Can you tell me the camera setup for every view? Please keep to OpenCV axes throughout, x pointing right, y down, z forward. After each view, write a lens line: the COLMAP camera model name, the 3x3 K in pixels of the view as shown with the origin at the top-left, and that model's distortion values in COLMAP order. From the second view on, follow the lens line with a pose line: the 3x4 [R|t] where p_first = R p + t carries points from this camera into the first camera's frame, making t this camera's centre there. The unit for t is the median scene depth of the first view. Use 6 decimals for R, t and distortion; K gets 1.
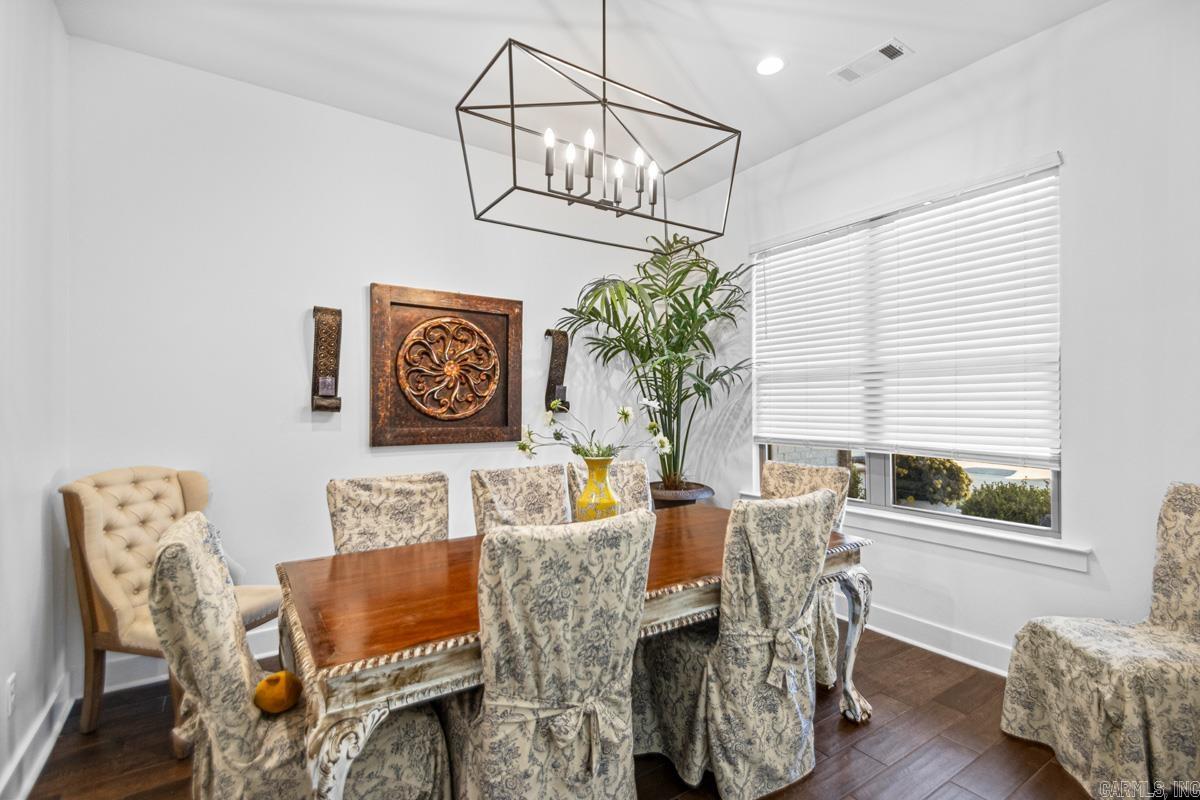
lens RADIAL K [[549.3, 0, 616.0], [0, 549.3, 401.9], [0, 0, 1]] dist [0.032147, -0.005160]
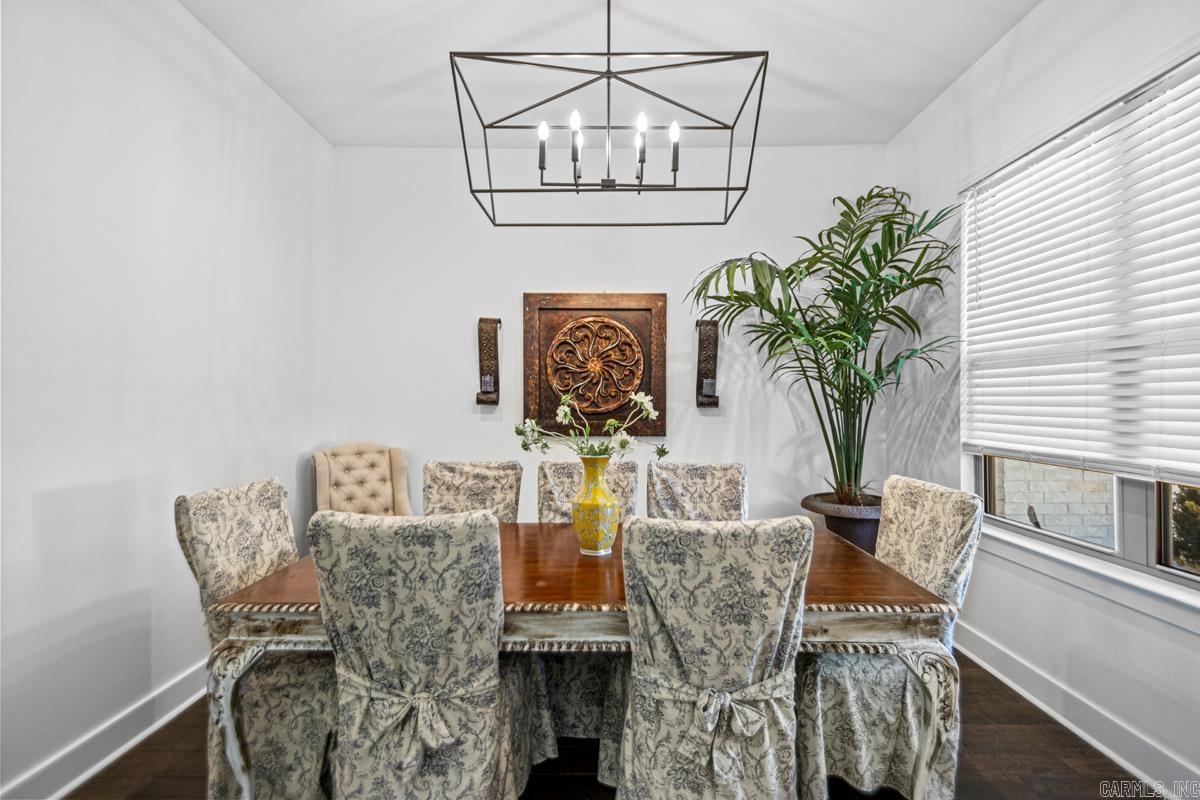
lens RADIAL K [[549.3, 0, 606.4], [0, 549.3, 397.6], [0, 0, 1]] dist [0.032147, -0.005160]
pose [[0.827023, -0.000260, -0.562168, 0.439501], [0.001873, 0.999996, 0.002294, -0.000585], [0.562165, -0.002950, 0.827020, 0.199204]]
